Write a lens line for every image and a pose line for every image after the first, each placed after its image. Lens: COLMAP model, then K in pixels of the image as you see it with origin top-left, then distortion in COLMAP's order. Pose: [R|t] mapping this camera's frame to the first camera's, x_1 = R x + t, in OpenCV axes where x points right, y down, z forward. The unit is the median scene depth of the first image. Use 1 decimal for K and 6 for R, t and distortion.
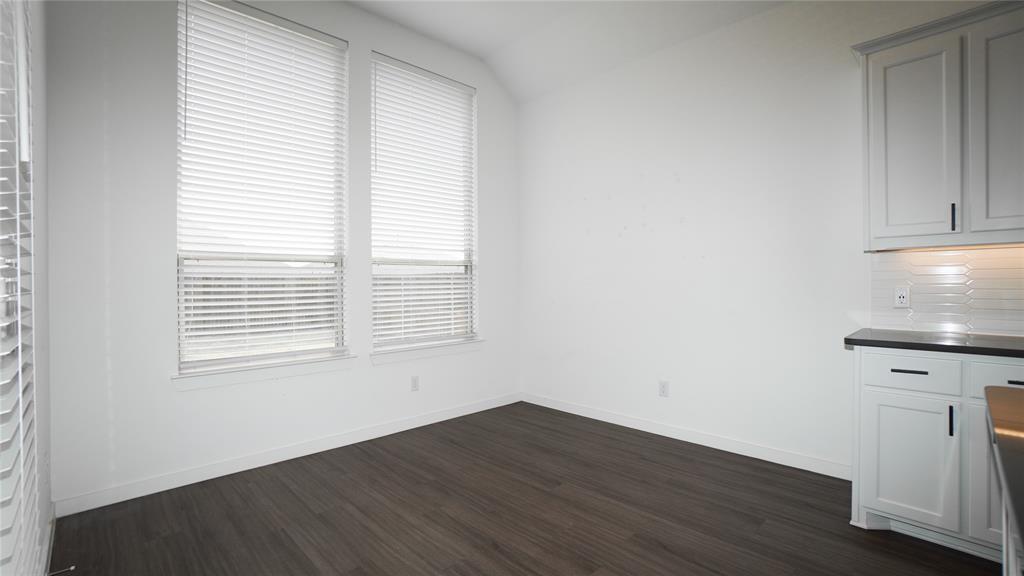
lens RADIAL K [[446.8, 0, 510.0], [0, 446.8, 289.5], [0, 0, 1]] dist [-0.039706, 0.005101]
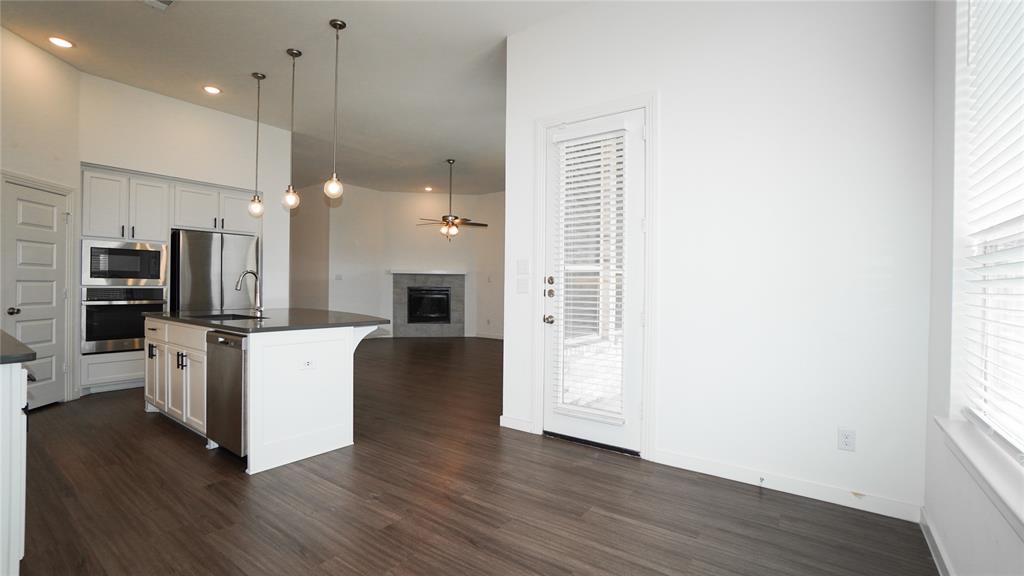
lens RADIAL K [[446.8, 0, 516.3], [0, 446.8, 287.5], [0, 0, 1]] dist [-0.039706, 0.005101]
pose [[-0.982831, -0.003394, -0.184477, 0.058924], [-0.006489, 0.999848, 0.016177, -0.029038], [0.184394, 0.017097, -0.982704, 1.995644]]
